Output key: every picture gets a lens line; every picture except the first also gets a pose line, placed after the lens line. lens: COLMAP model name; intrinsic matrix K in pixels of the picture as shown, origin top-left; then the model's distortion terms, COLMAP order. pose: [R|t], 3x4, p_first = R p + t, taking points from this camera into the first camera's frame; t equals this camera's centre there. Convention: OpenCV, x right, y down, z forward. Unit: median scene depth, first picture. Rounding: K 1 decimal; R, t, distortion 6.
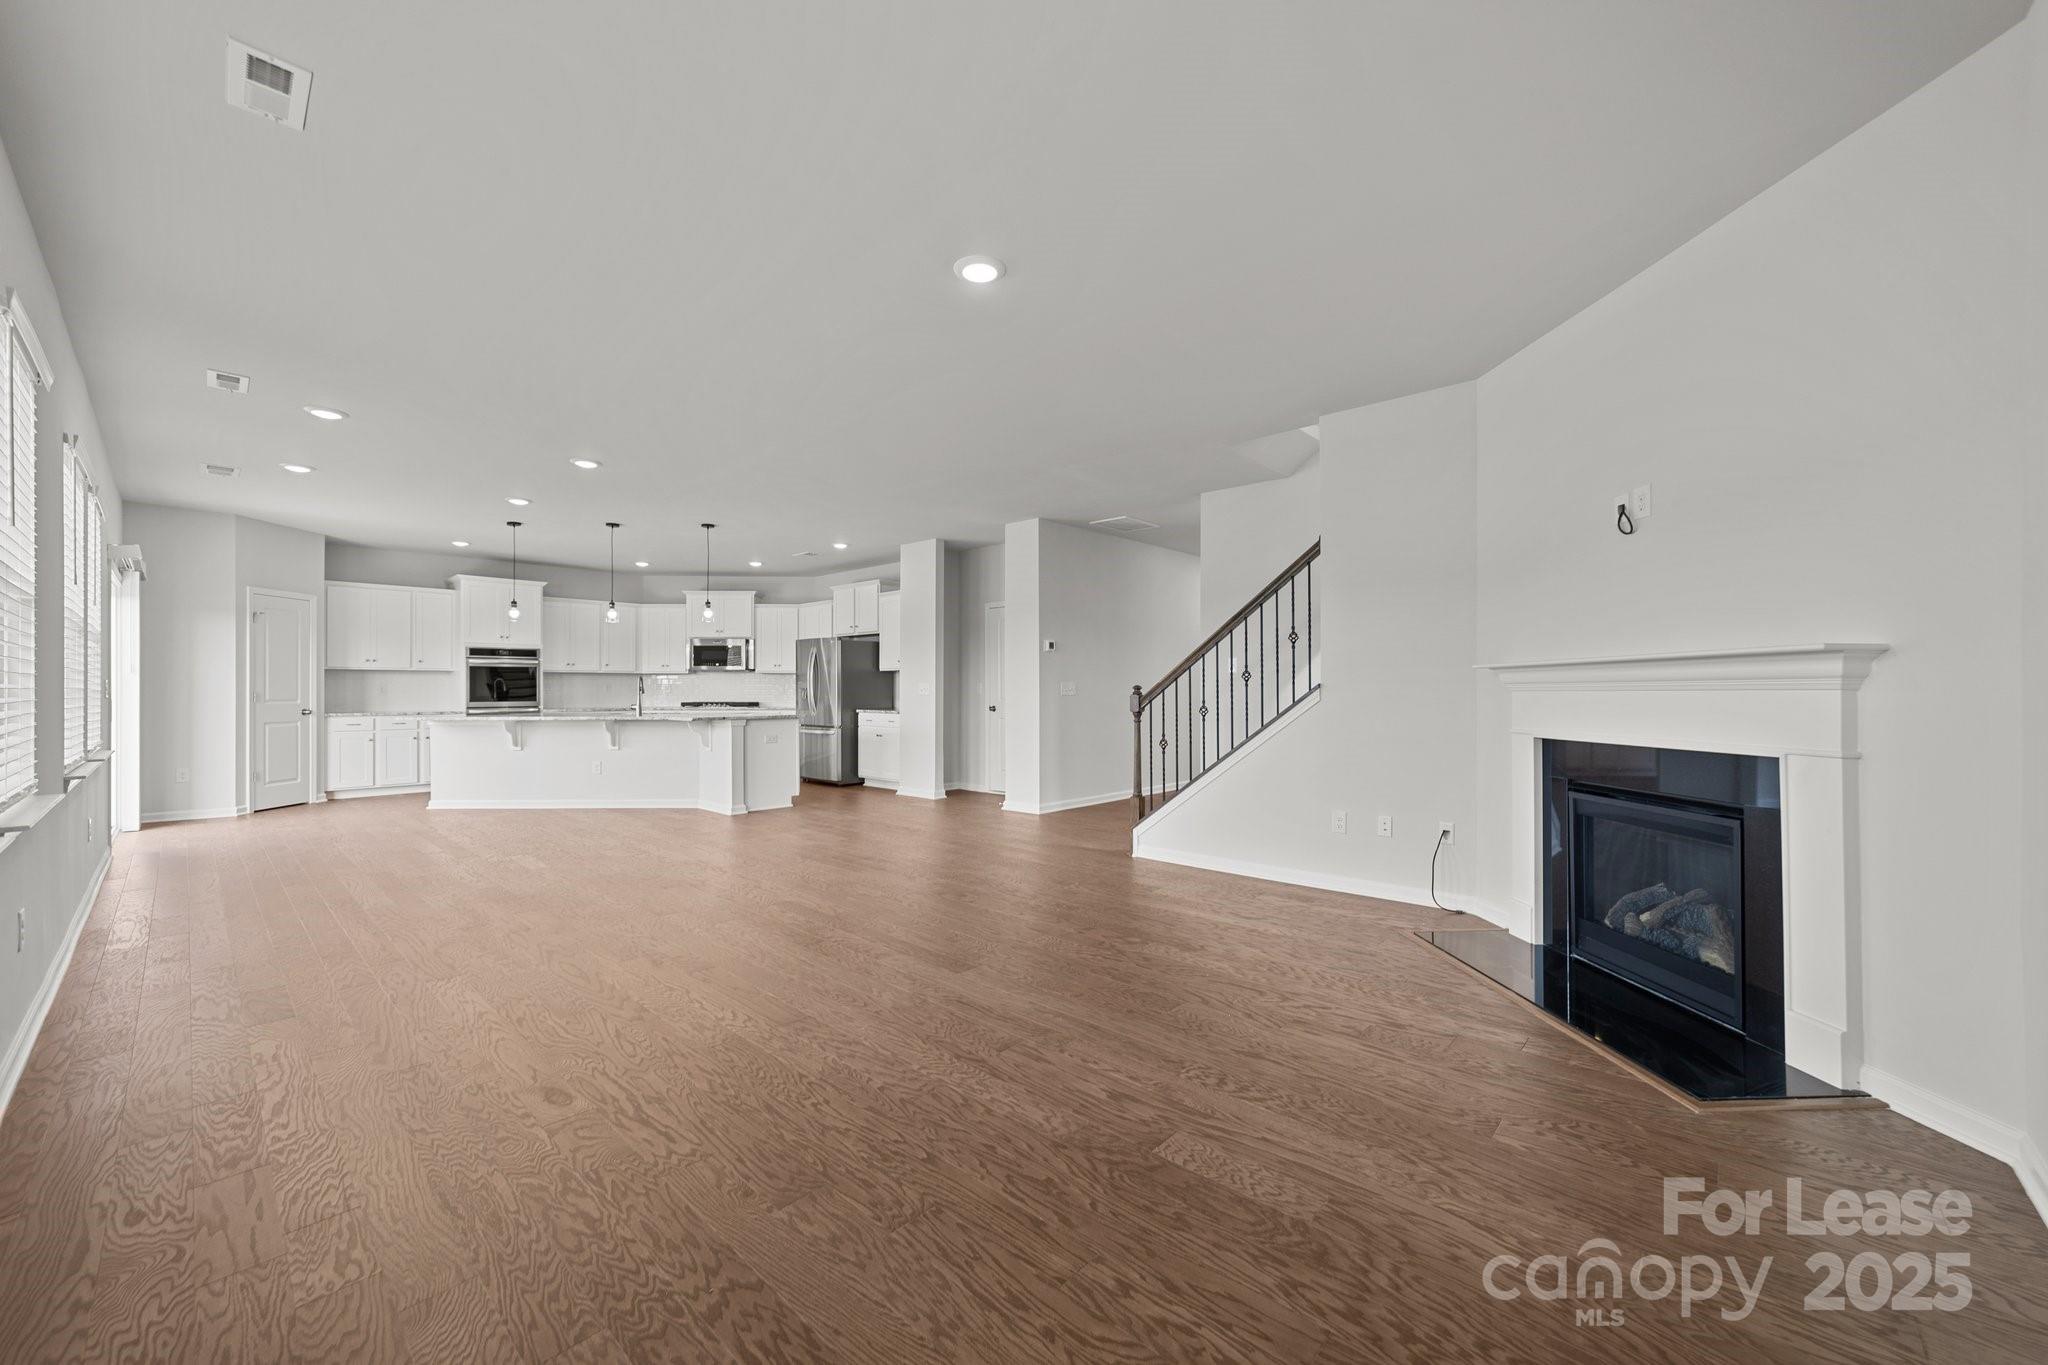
lens RADIAL K [[791.2, 0, 1027.6], [0, 791.2, 686.2], [0, 0, 1]] dist [-0.015247, 0.008790]
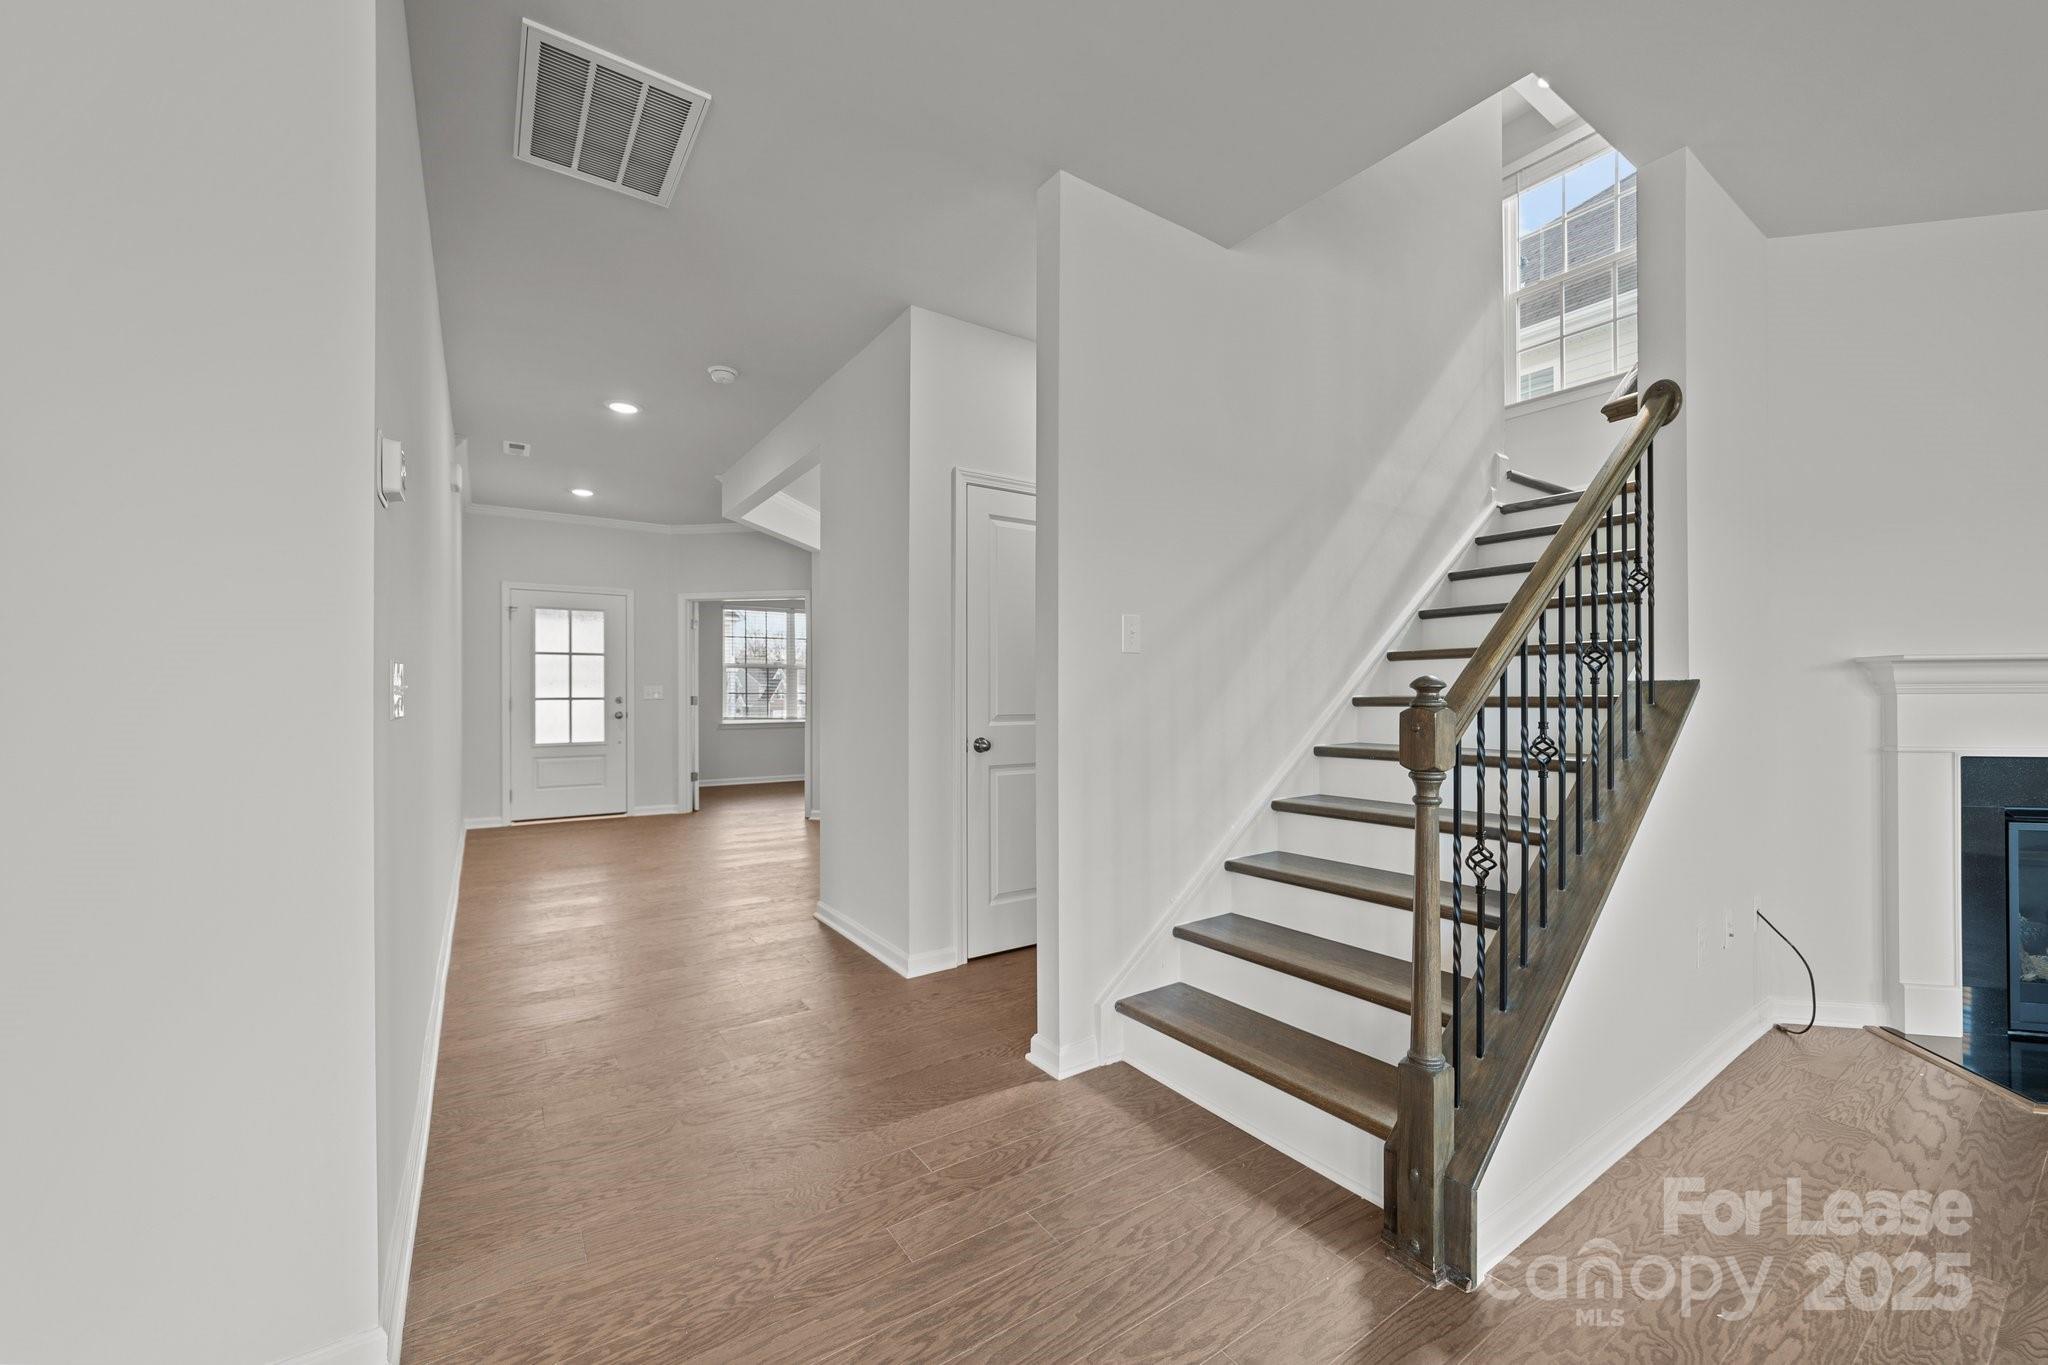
lens RADIAL K [[789.6, 0, 1029.4], [0, 789.6, 685.1], [0, 0, 1]] dist [-0.013341, 0.005002]
pose [[0.216612, 0.007538, 0.976229, -0.103171], [-0.003629, 0.999969, -0.006916, 0.002267], [-0.976251, -0.002044, 0.216633, 0.656223]]
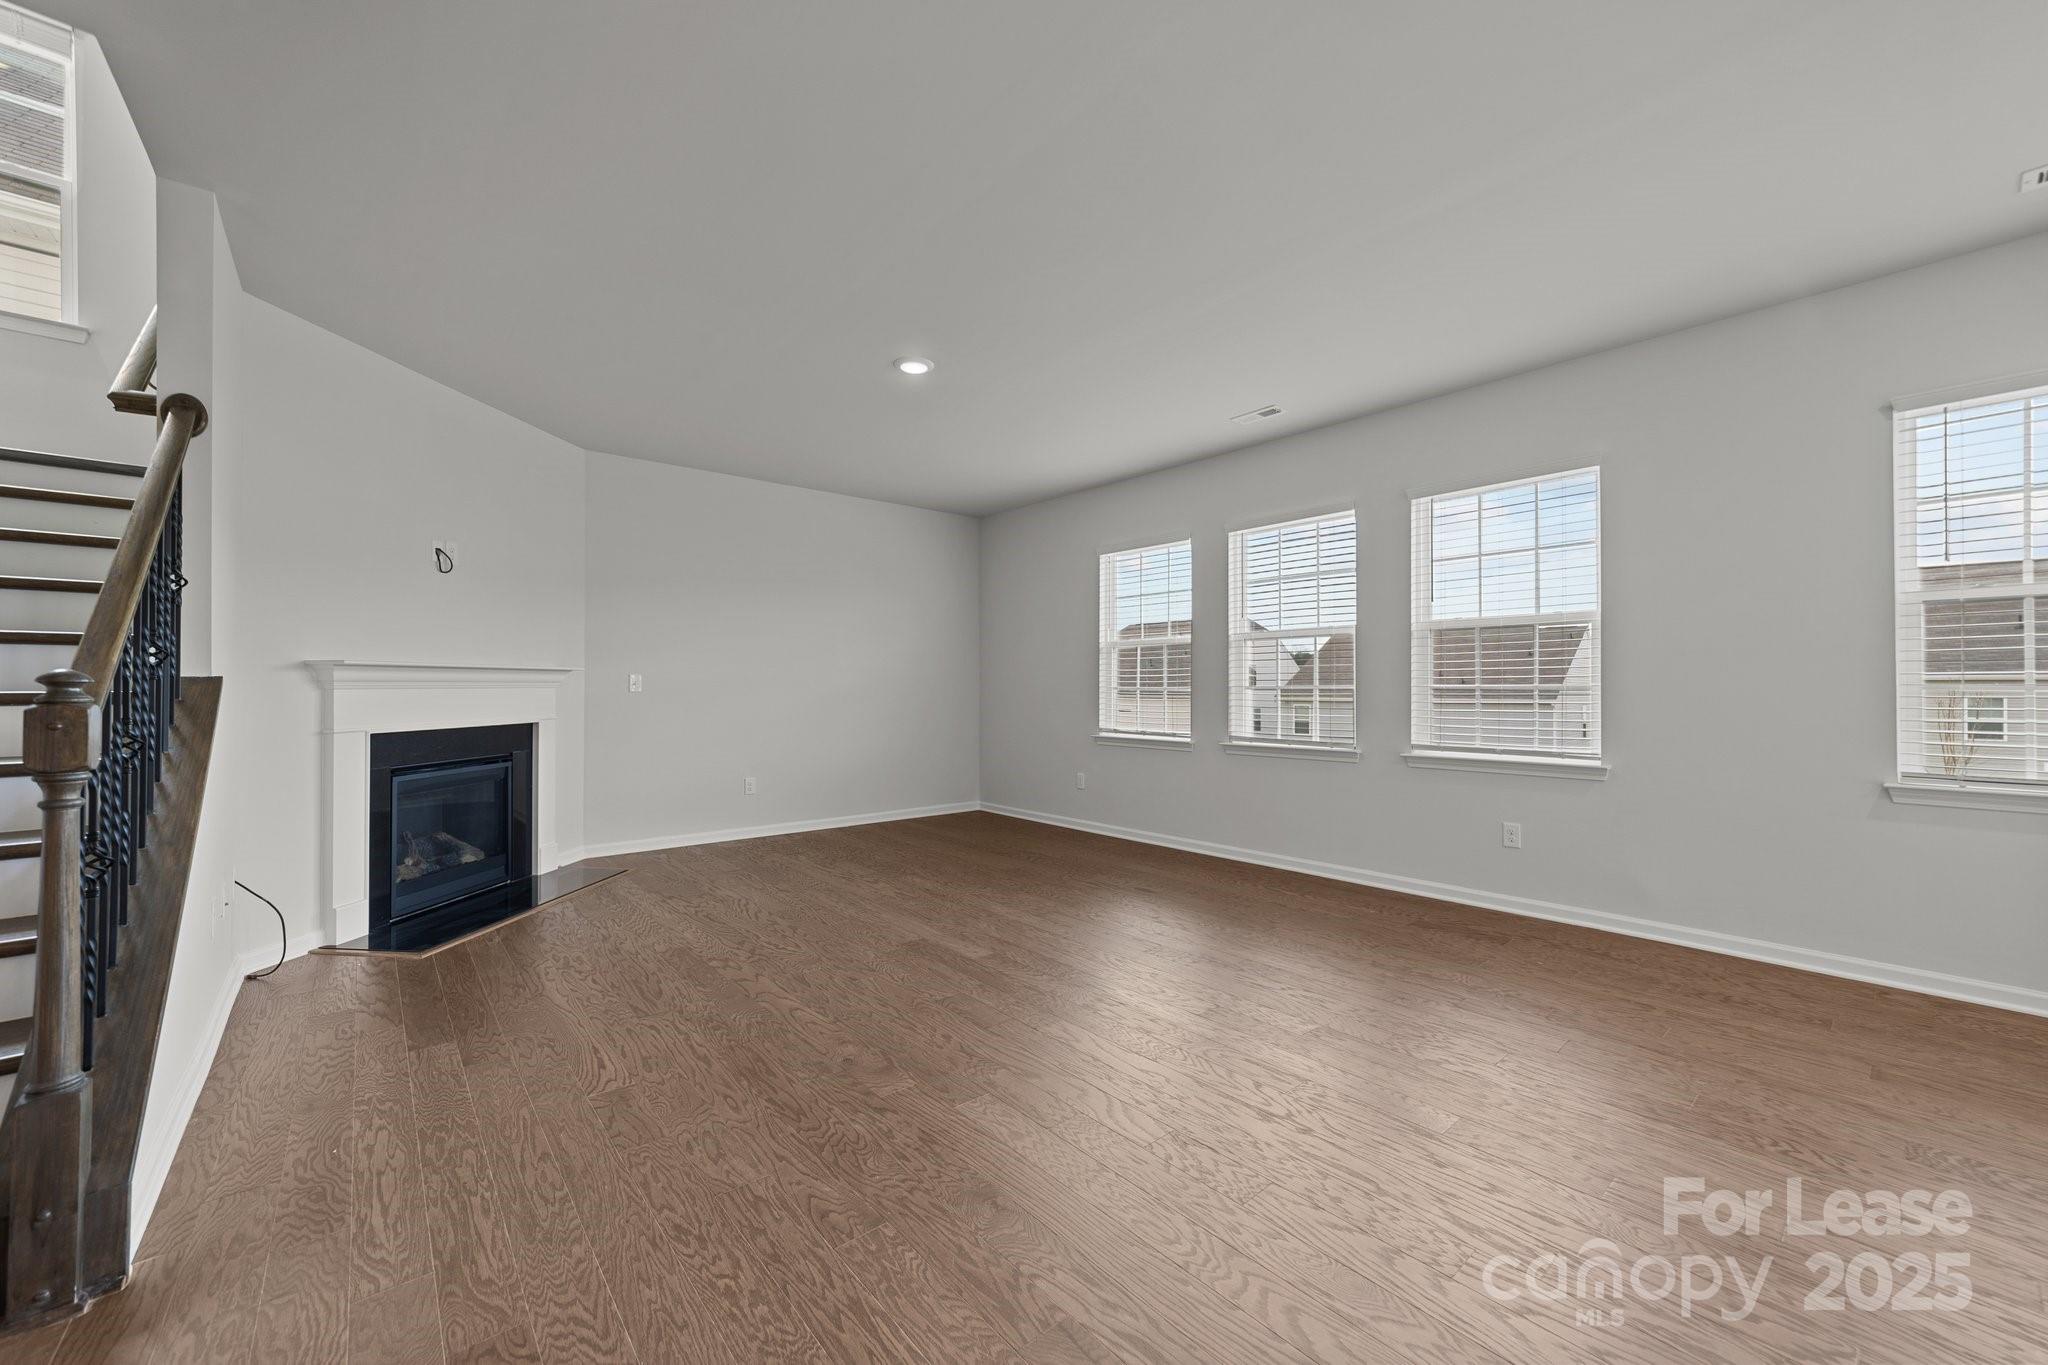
lens RADIAL K [[791.2, 0, 1027.6], [0, 791.2, 686.2], [0, 0, 1]] dist [-0.015247, 0.008790]
pose [[-0.993941, 0.001643, 0.109899, -0.129365], [0.001155, 0.999989, -0.004499, 0.003045], [-0.109905, -0.004345, -0.993933, 0.749759]]
